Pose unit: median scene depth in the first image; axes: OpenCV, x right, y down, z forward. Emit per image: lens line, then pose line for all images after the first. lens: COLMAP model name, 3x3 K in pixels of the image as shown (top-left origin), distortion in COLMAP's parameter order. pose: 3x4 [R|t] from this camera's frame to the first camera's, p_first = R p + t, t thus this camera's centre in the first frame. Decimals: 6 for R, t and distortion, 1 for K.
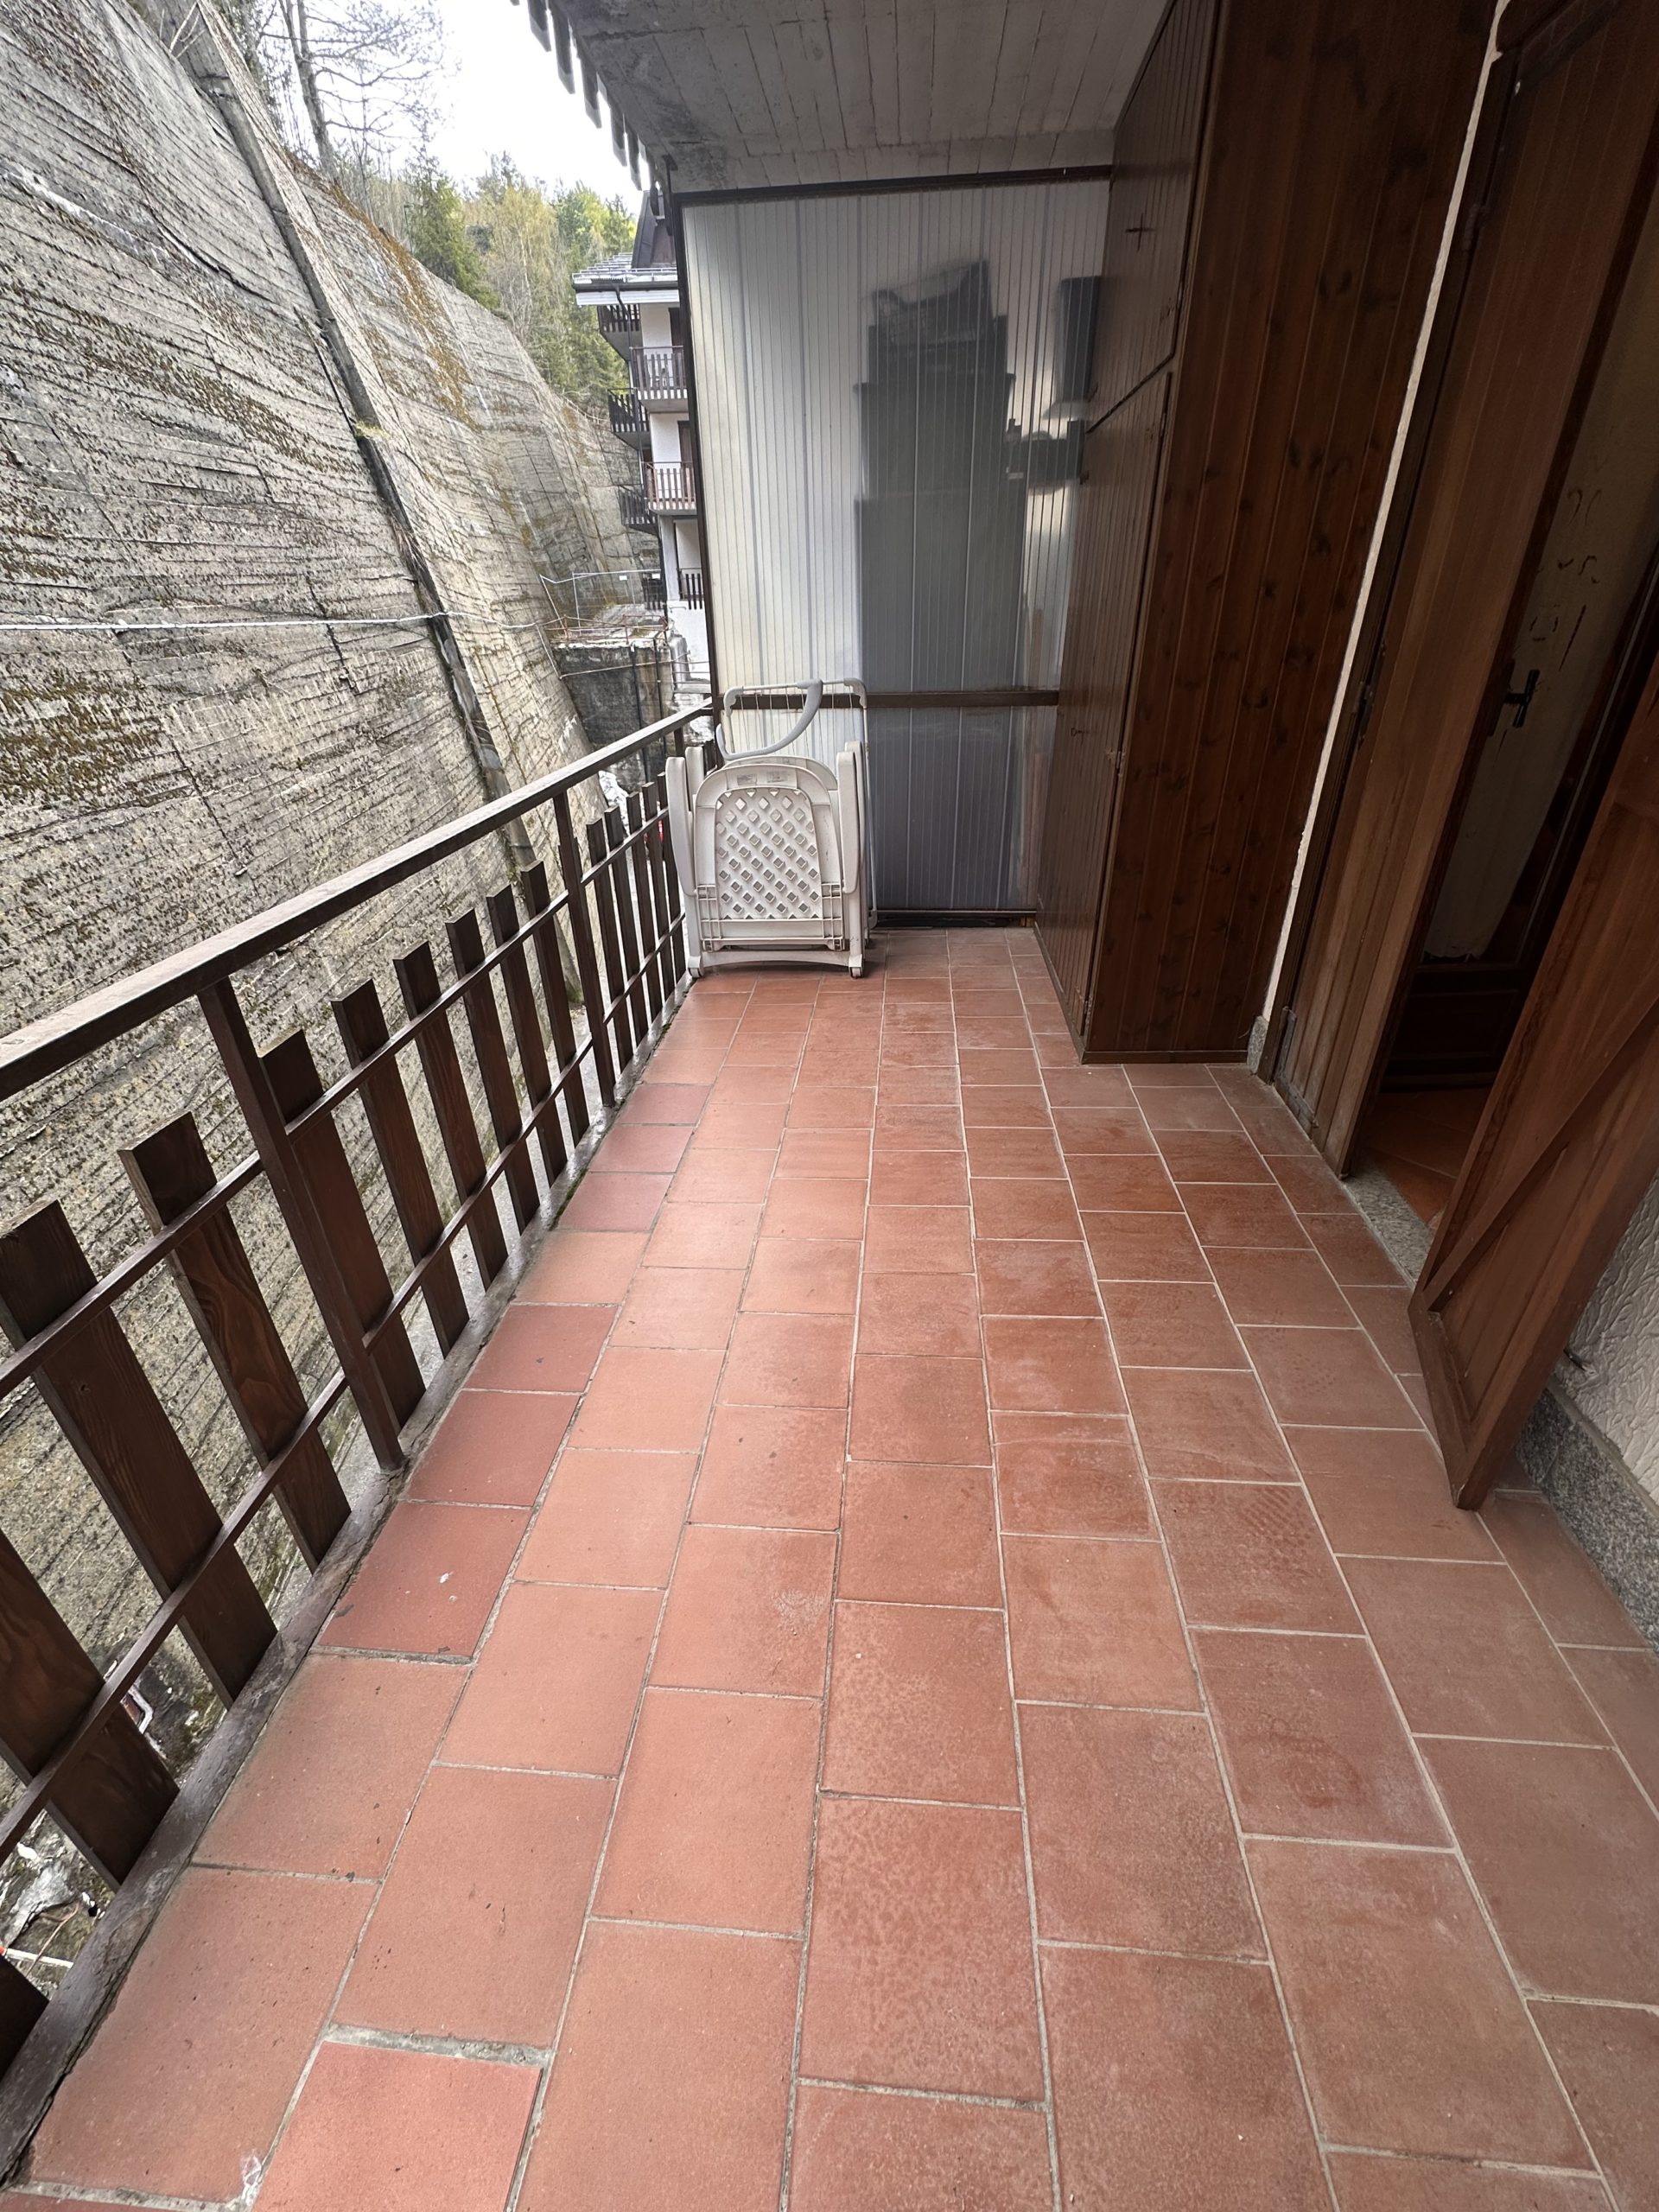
lens RADIAL K [[881.2, 0, 819.4], [0, 881.2, 1096.3], [0, 0, 1]] dist [-0.002437, 0.000669]
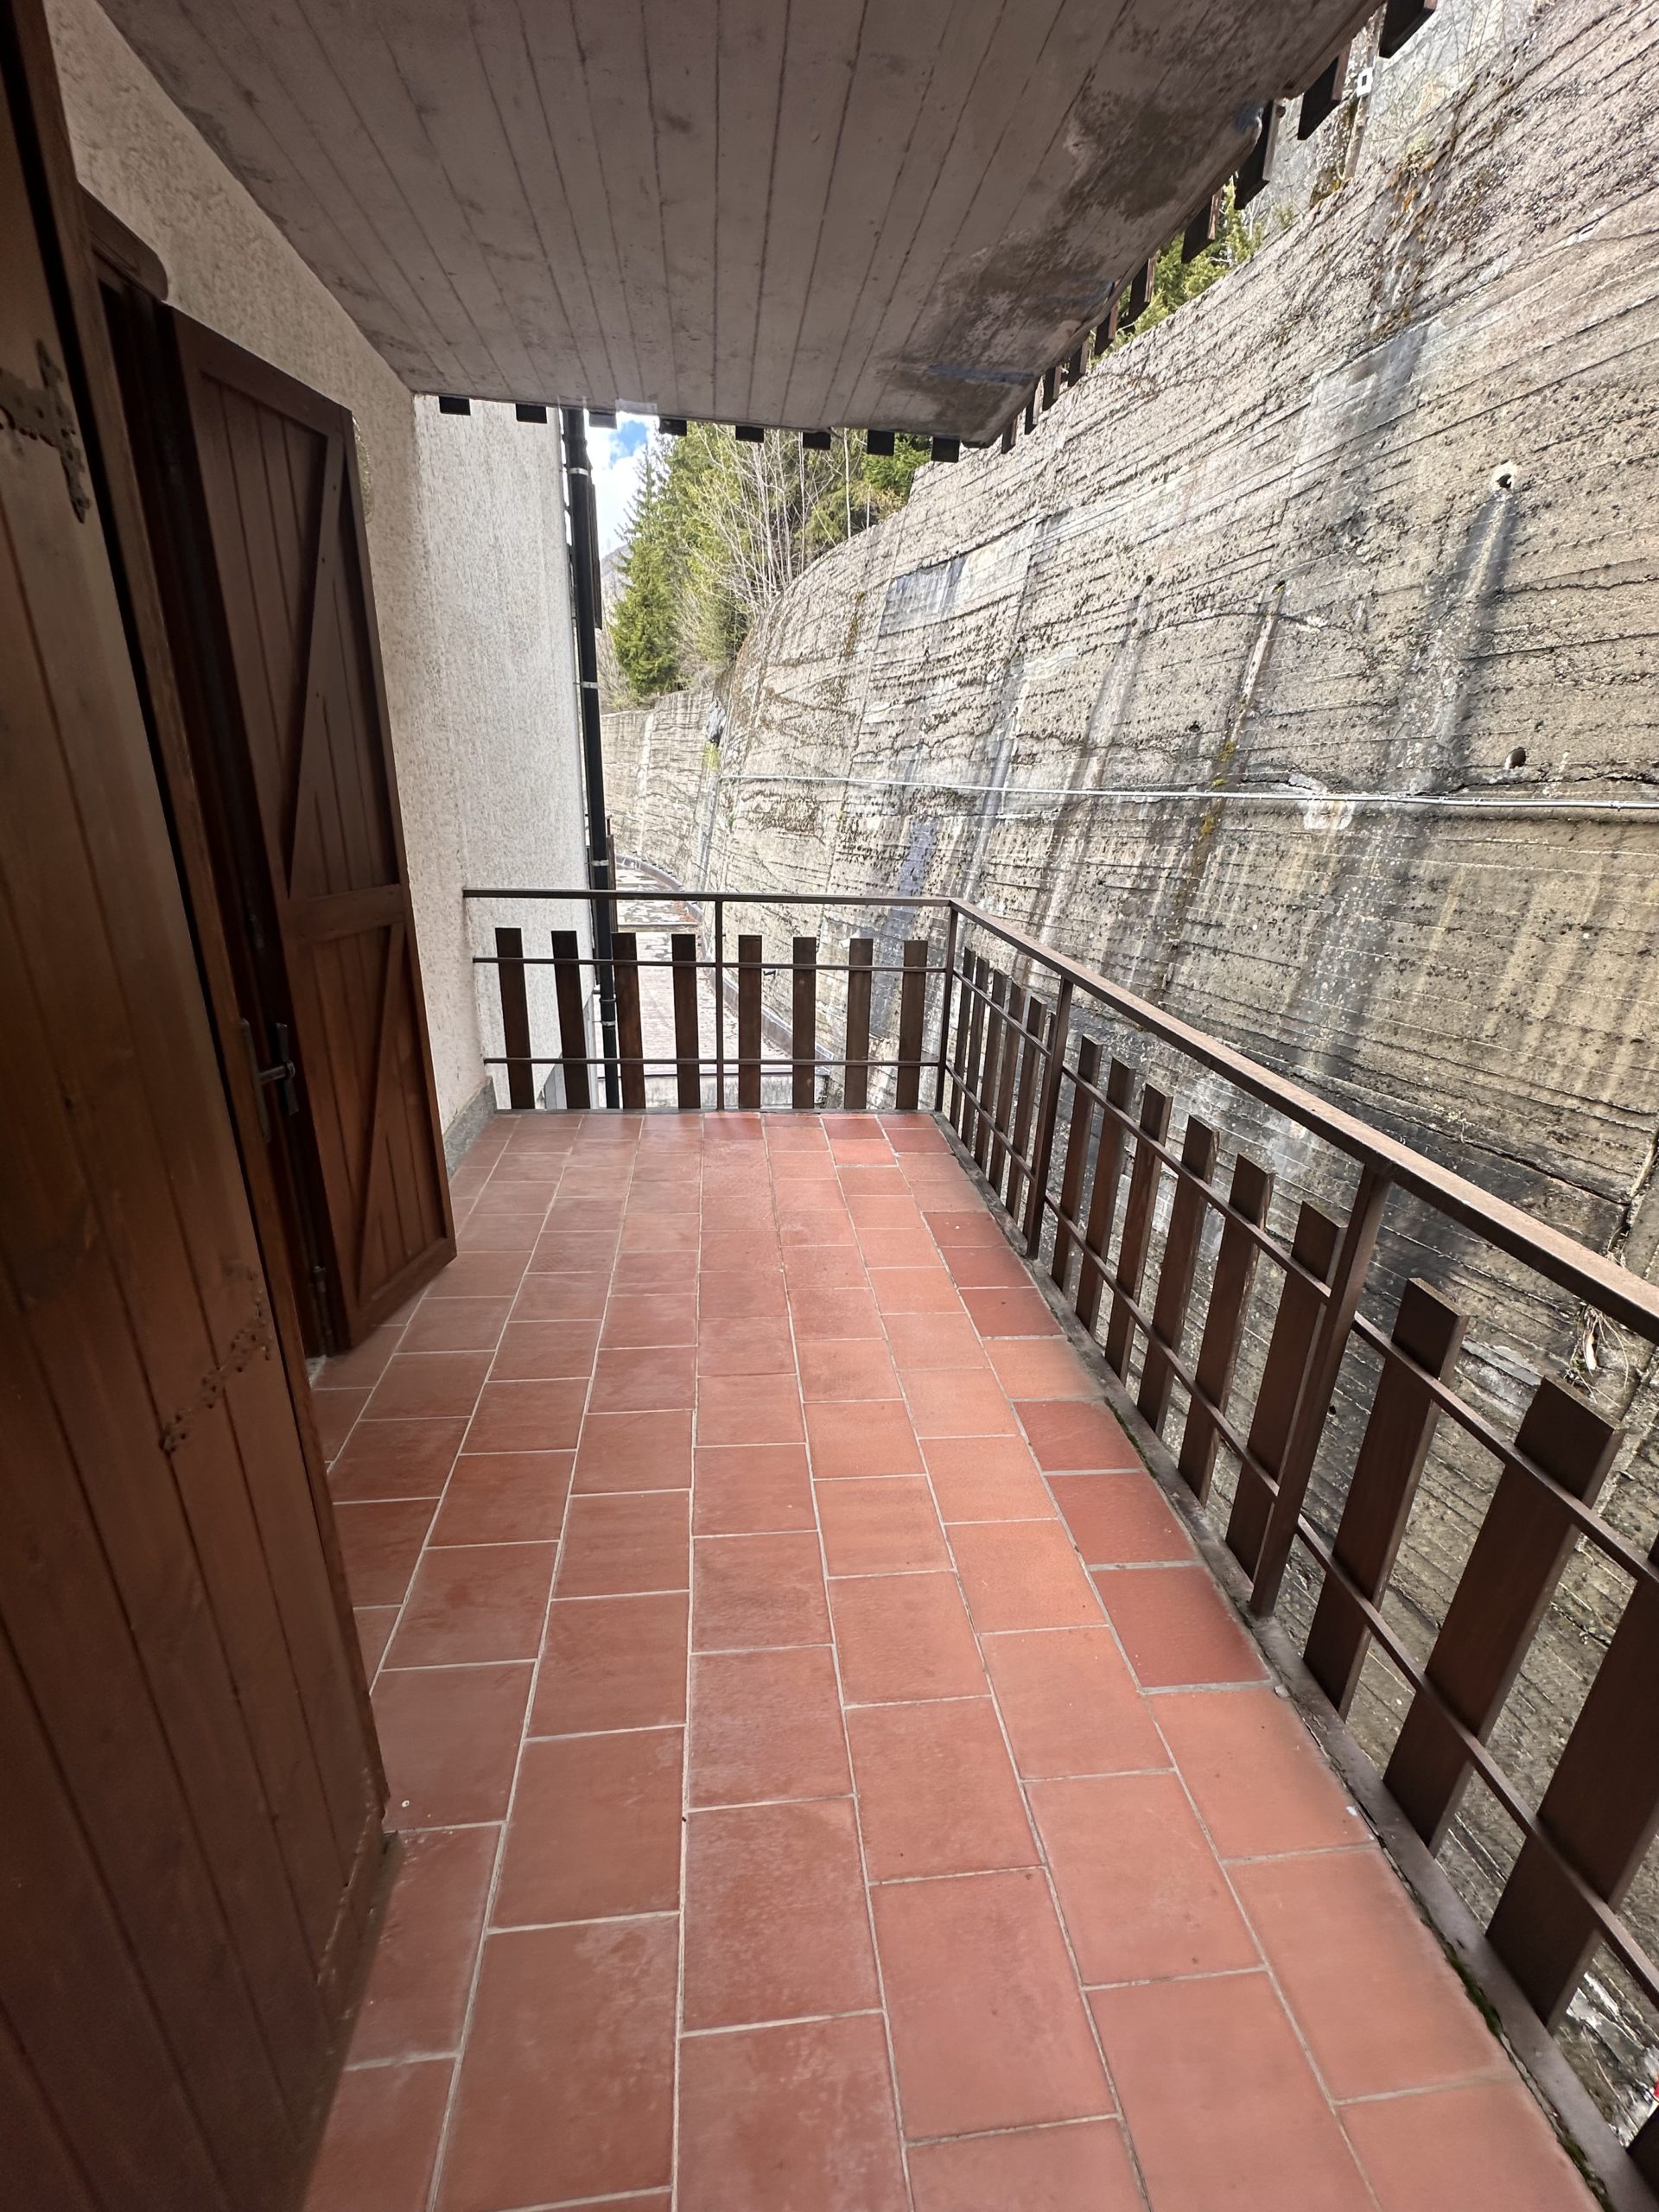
lens RADIAL K [[881.2, 0, 822.9], [0, 881.2, 1104.7], [0, 0, 1]] dist [-0.002437, 0.000669]
pose [[-0.977586, 0.041957, -0.206312, 0.261237], [-0.132812, 0.637458, 0.758952, -0.985238], [0.163358, 0.769342, -0.617598, 1.597389]]
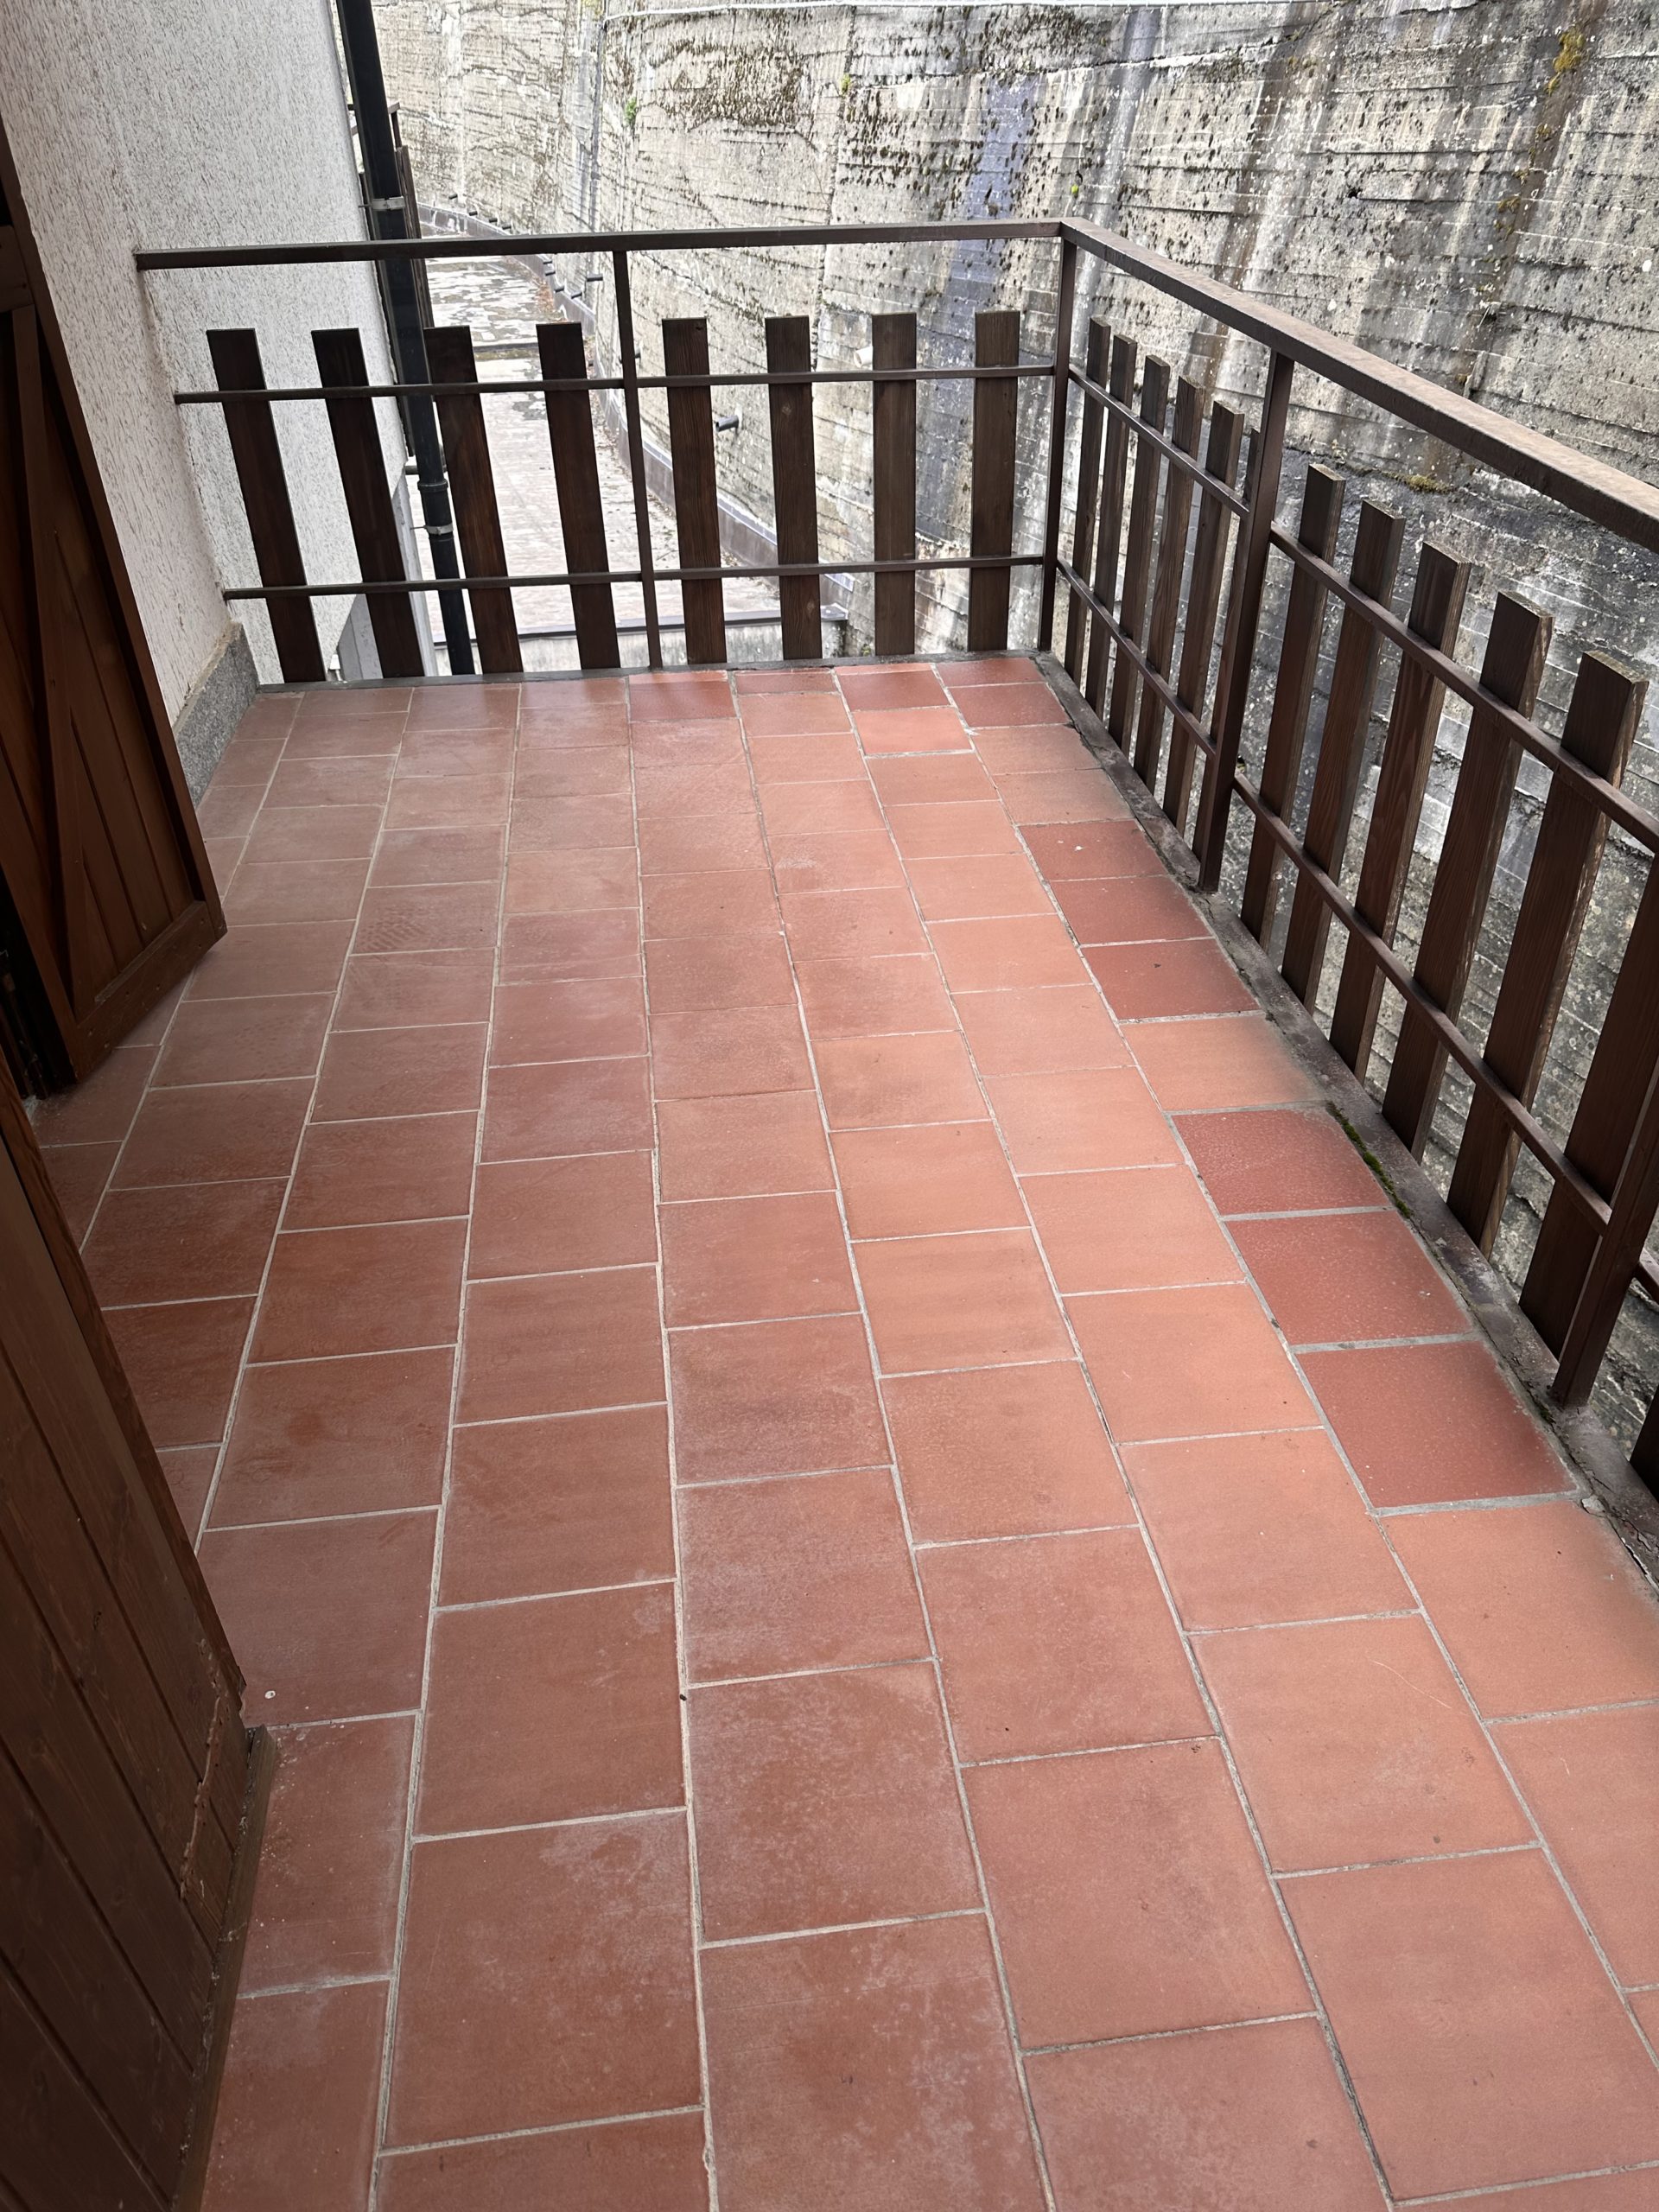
lens RADIAL K [[1514.9, 0, 823.7], [0, 1514.9, 1085.7], [0, 0, 1]] dist [0.042048, -0.049626]
pose [[-0.975963, 0.139336, -0.167575, 0.266757], [-0.092440, 0.431659, 0.897288, -0.958806], [0.197360, 0.891210, -0.408403, 1.643632]]
